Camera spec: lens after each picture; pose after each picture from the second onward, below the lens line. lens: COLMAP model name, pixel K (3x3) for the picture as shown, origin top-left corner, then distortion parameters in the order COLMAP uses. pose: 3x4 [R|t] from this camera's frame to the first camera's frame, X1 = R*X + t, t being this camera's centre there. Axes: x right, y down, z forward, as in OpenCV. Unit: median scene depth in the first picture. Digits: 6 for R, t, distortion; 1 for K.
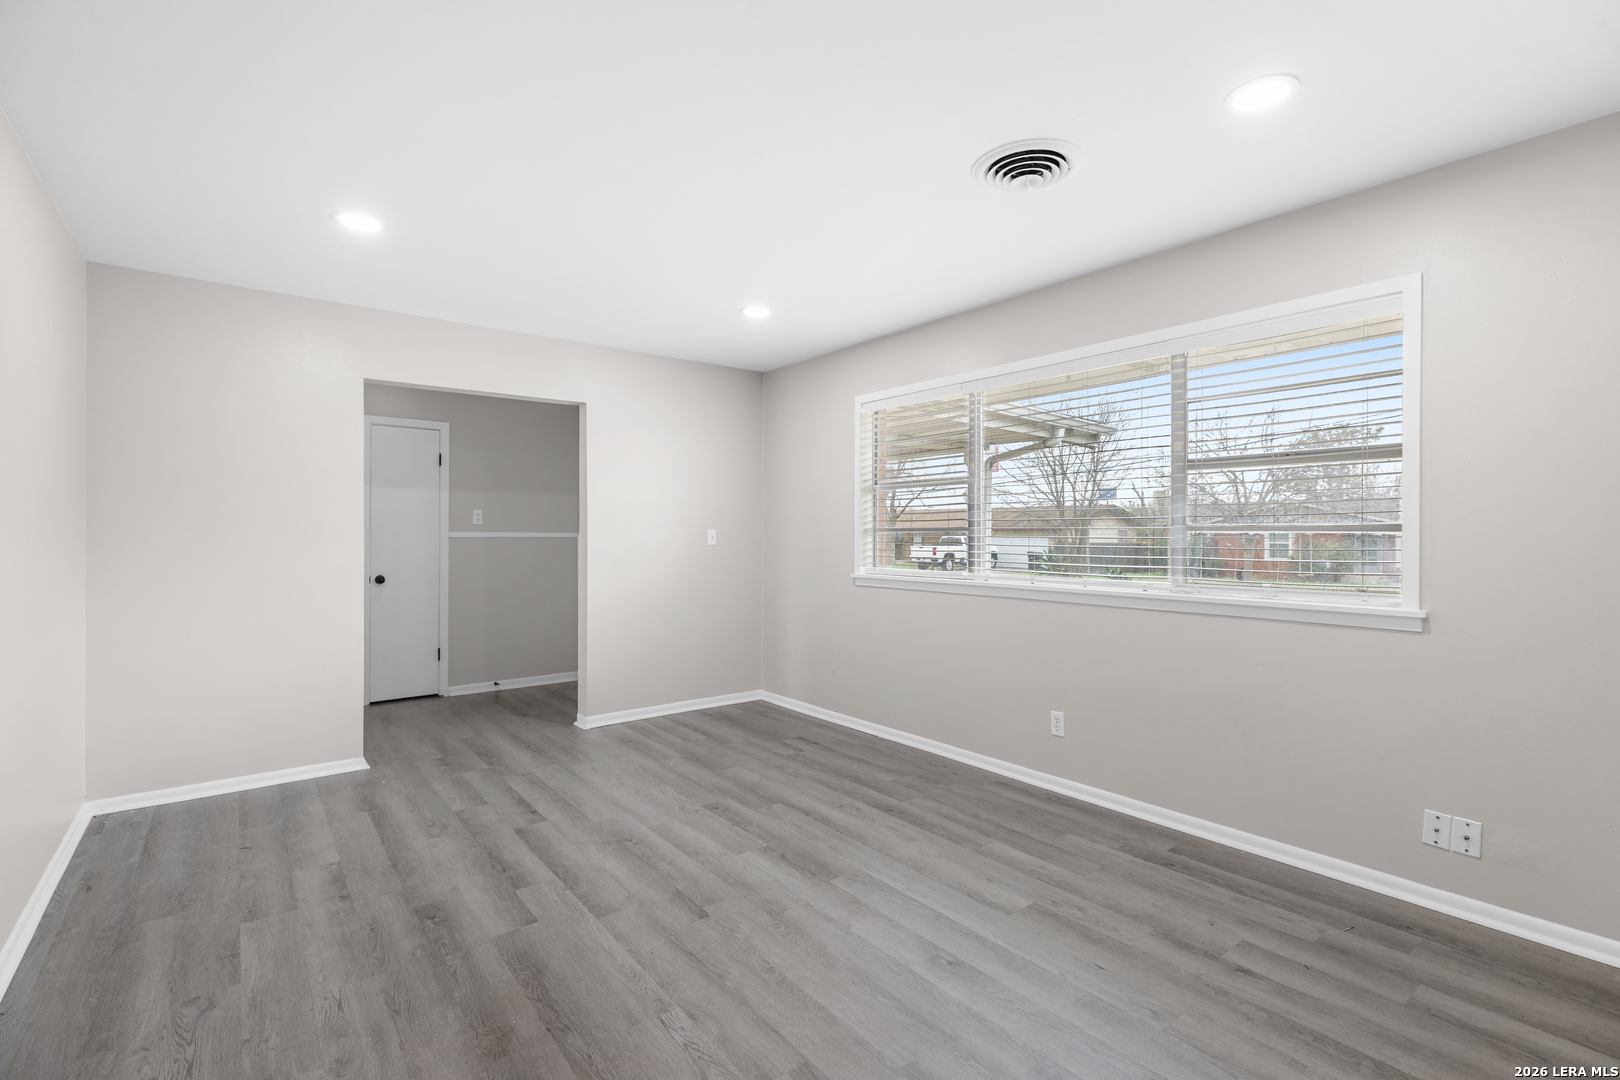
lens RADIAL K [[737.1, 0, 808.4], [0, 737.1, 534.0], [0, 0, 1]] dist [0.001528, 0.000076]
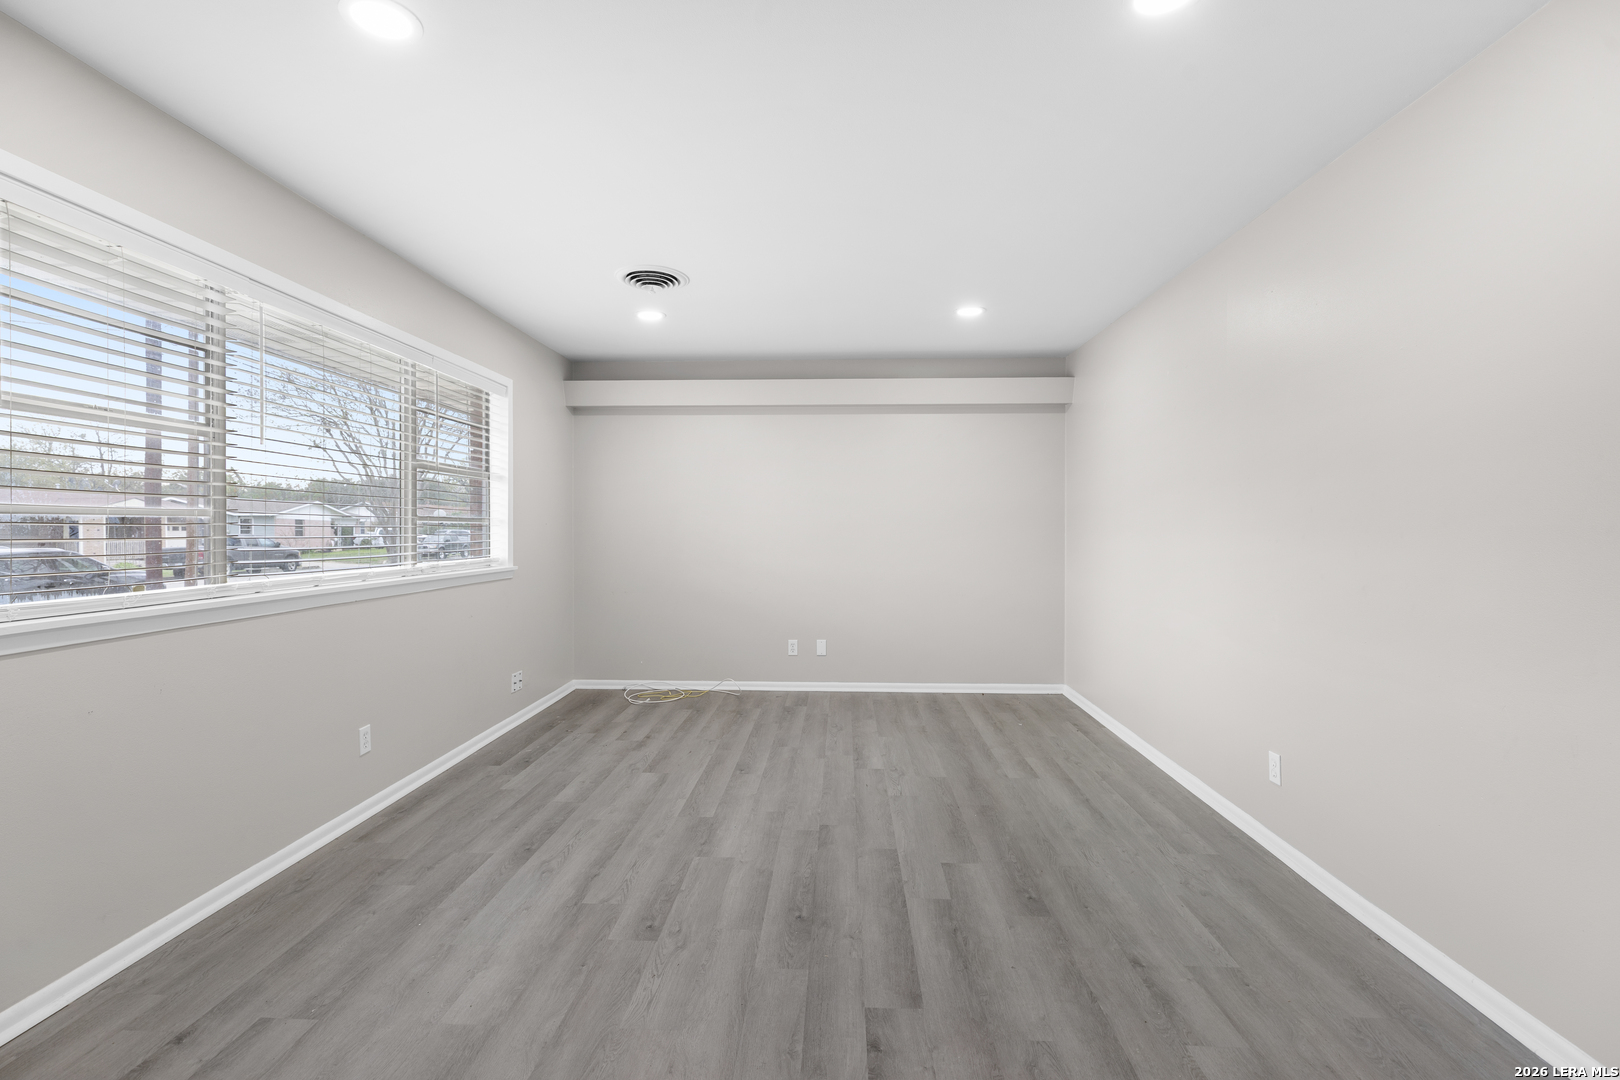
lens RADIAL K [[737.1, 0, 808.4], [0, 737.1, 534.0], [0, 0, 1]] dist [0.001528, 0.000076]
pose [[-0.761379, -0.006429, 0.648275, -0.809171], [-0.000648, 0.999958, 0.009157, 0.007033], [-0.648307, 0.006552, -0.761351, 1.709980]]
